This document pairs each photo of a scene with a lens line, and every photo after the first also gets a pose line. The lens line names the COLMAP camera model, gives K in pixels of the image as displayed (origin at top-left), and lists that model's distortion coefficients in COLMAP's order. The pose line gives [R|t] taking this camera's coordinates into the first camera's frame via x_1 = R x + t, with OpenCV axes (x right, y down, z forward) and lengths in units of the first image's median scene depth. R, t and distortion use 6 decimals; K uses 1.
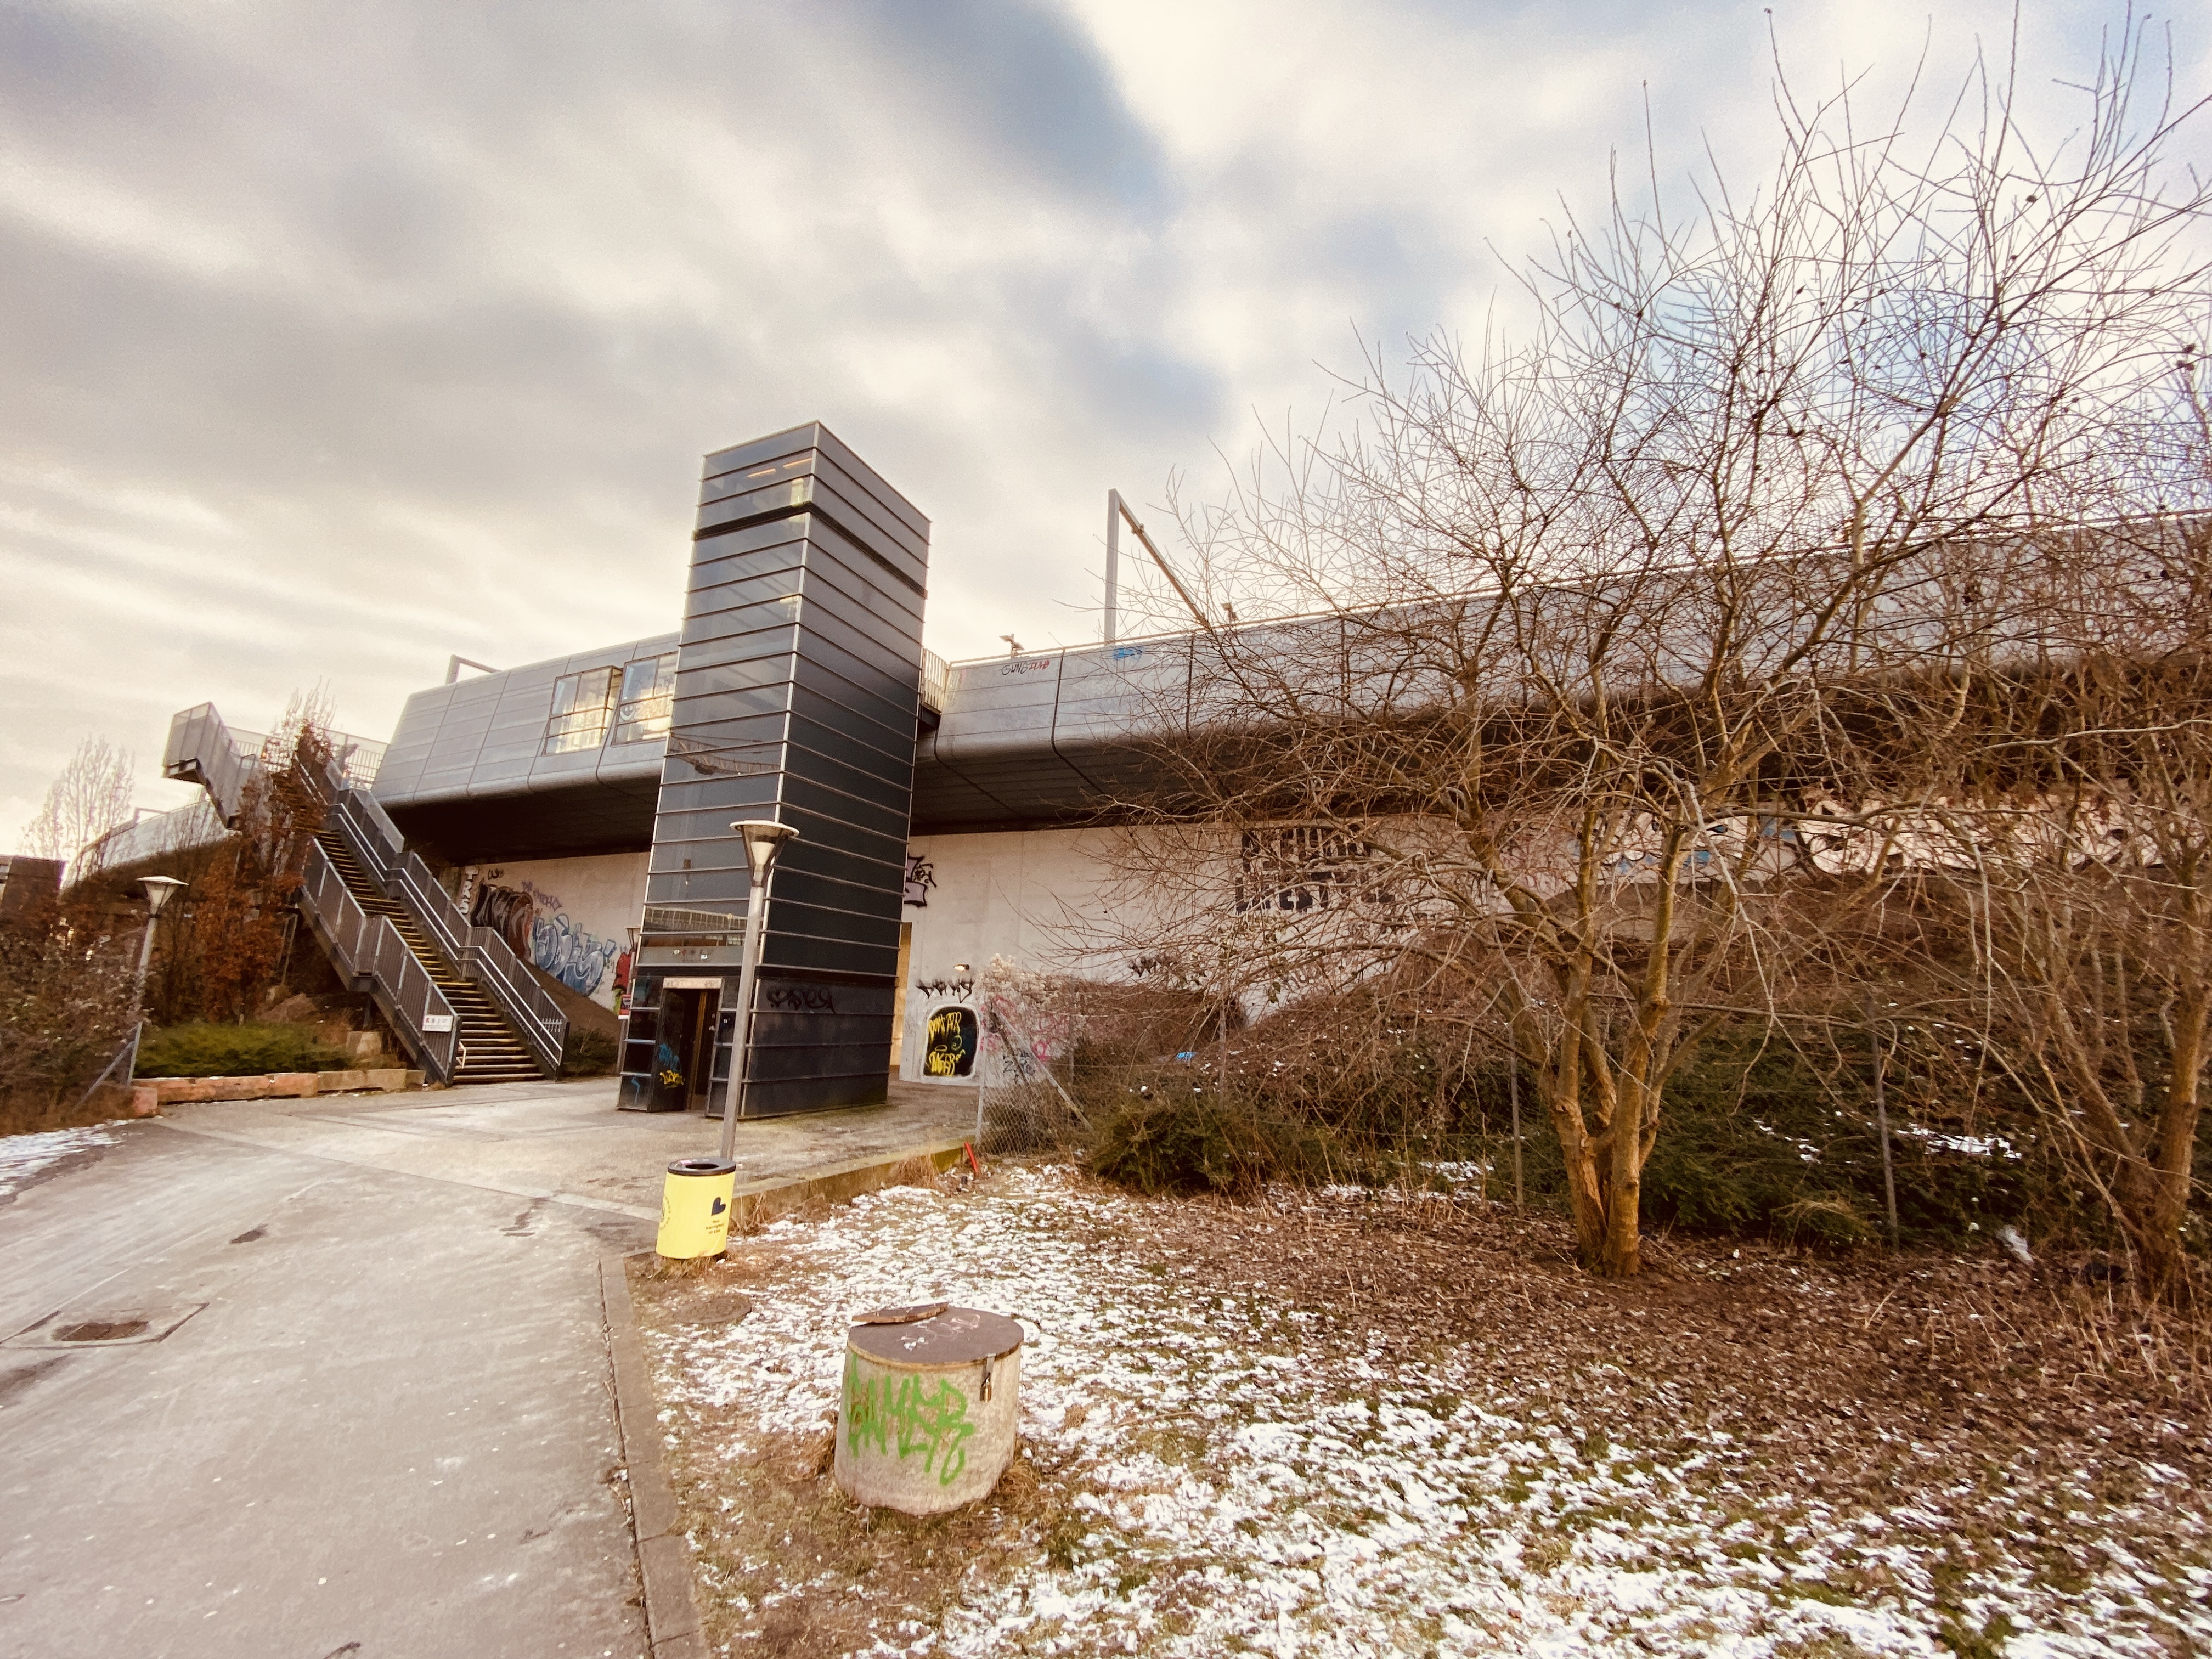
lens RADIAL K [[907.6, 0, 1112.6], [0, 907.6, 828.6], [0, 0, 1]] dist [0.039395, -0.032261]
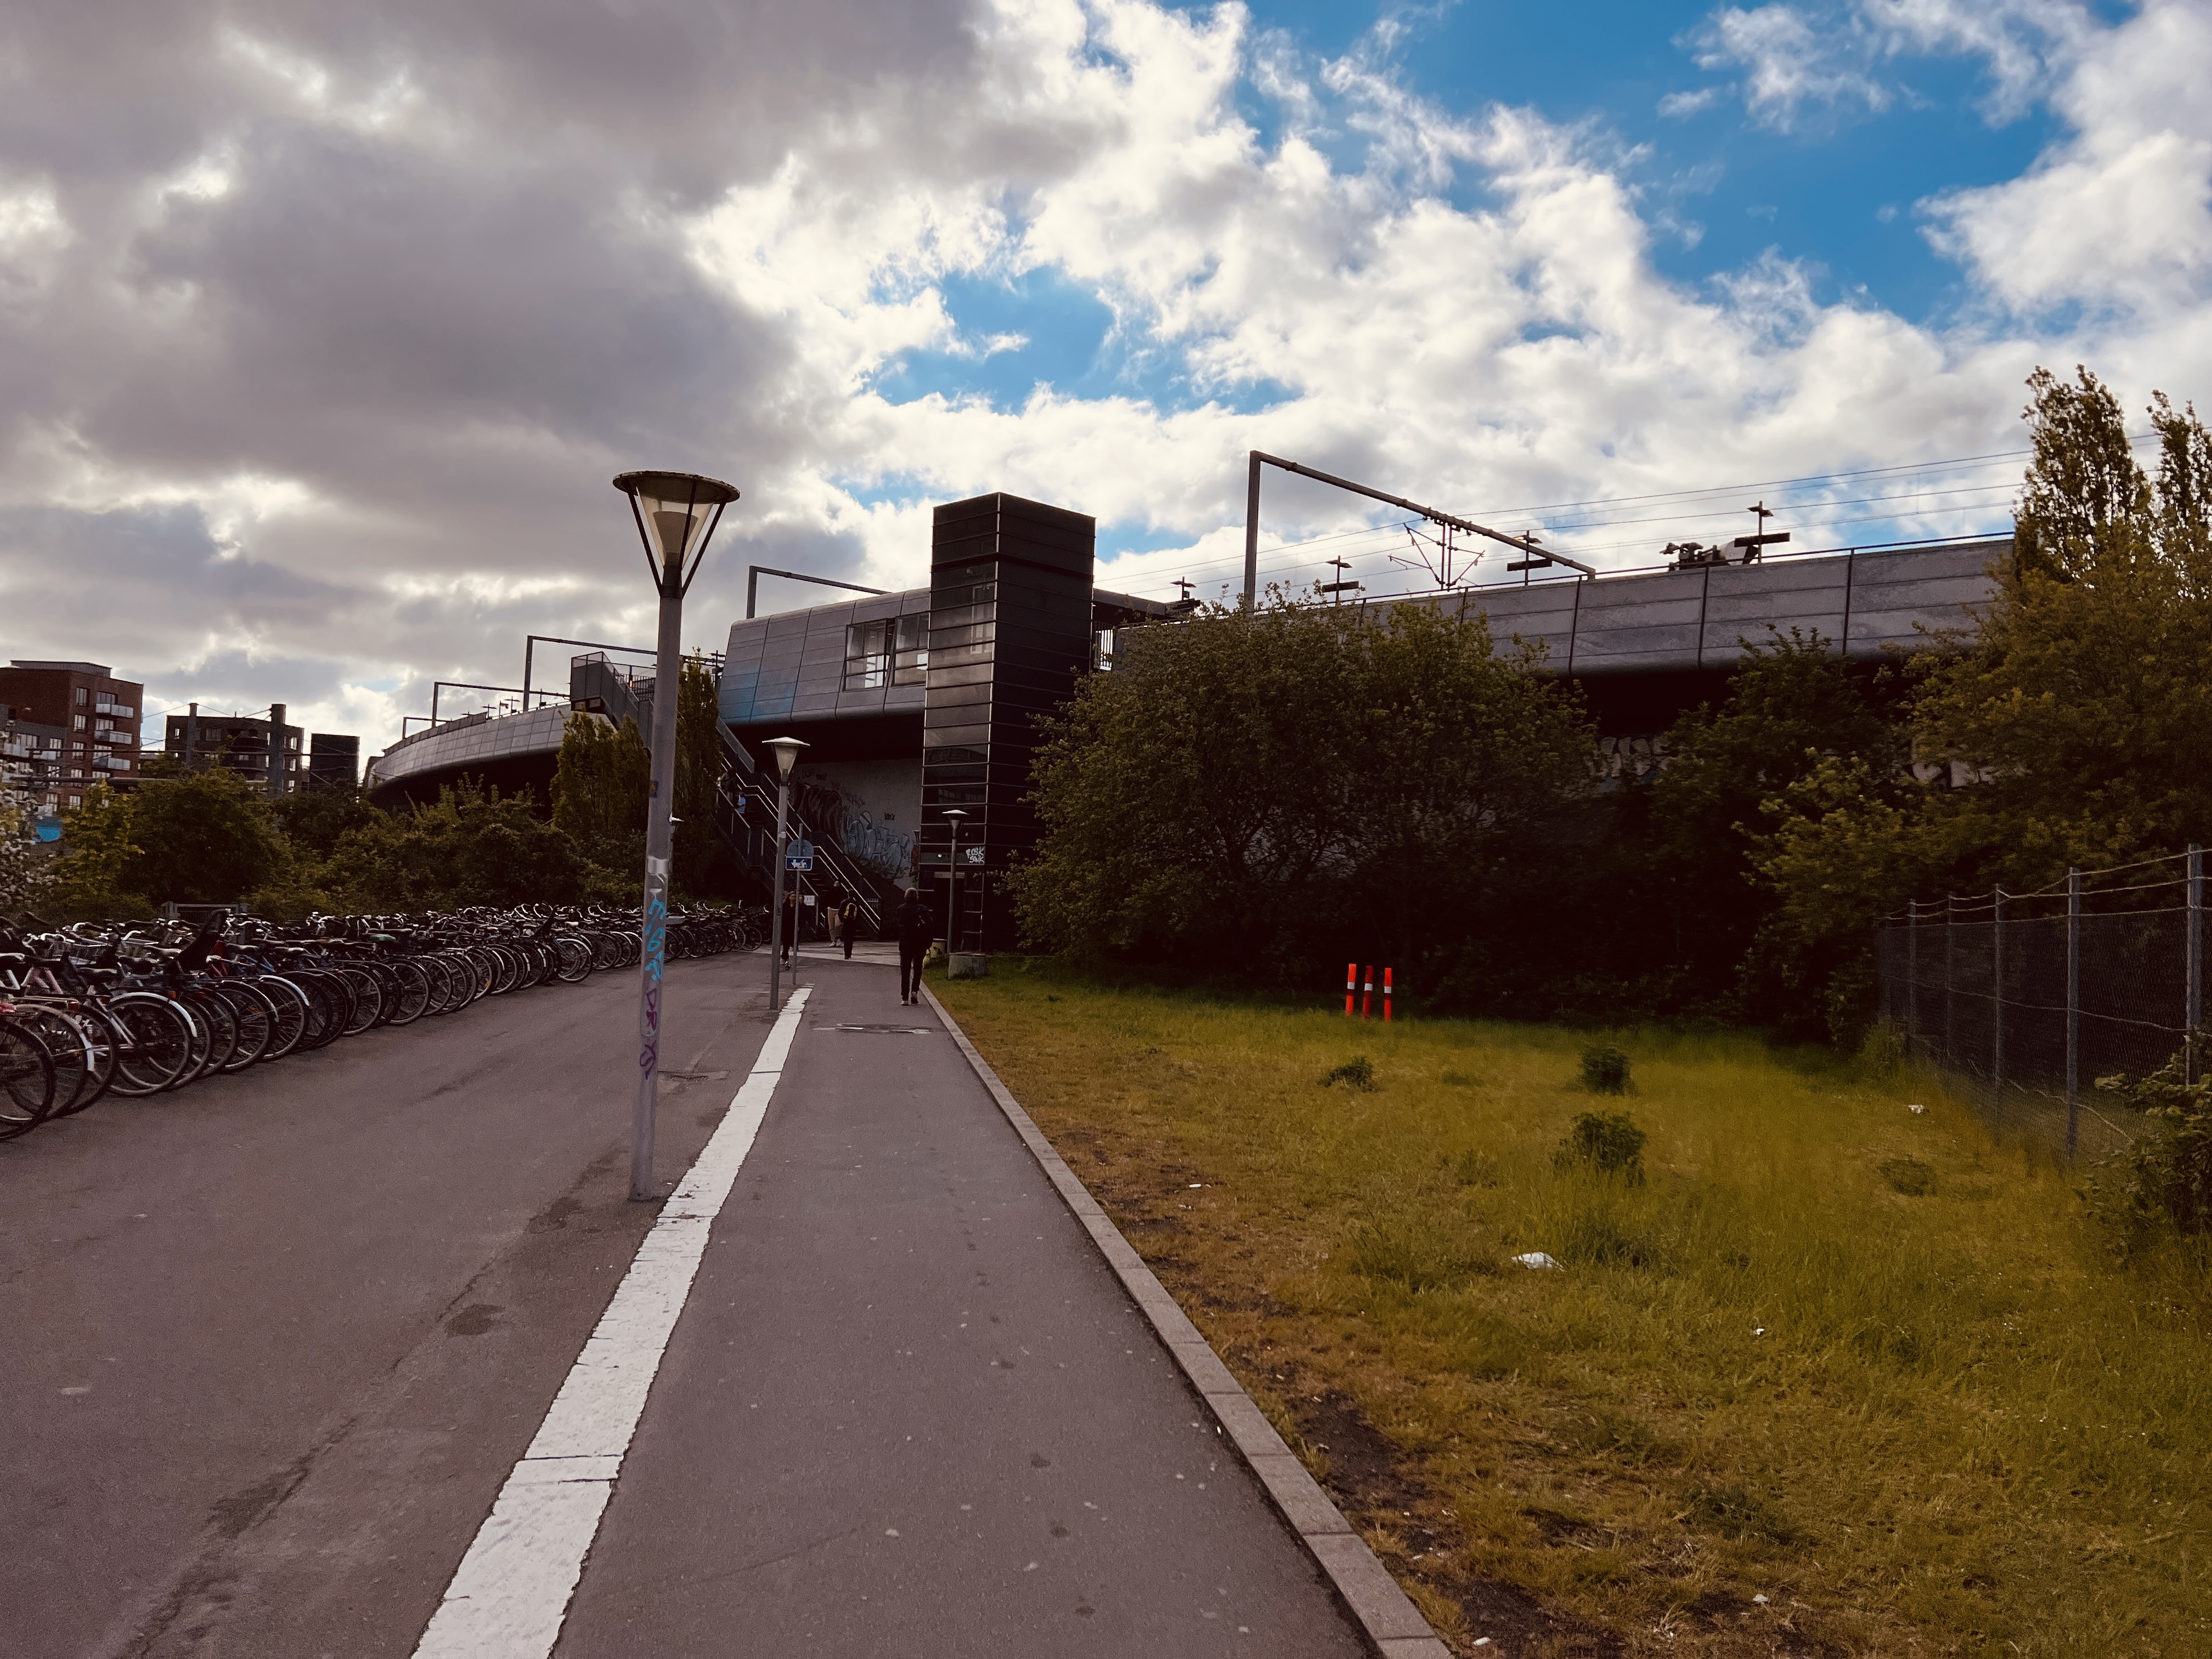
lens RADIAL K [[1781.4, 0, 1106.0], [0, 1781.4, 829.5], [0, 0, 1]] dist [0.053035, 0.001156]
pose [[0.928458, -0.014143, -0.371167, 0.649298], [0.074624, 0.986002, 0.149098, -0.245445], [0.363863, -0.166130, 0.916518, -1.200705]]
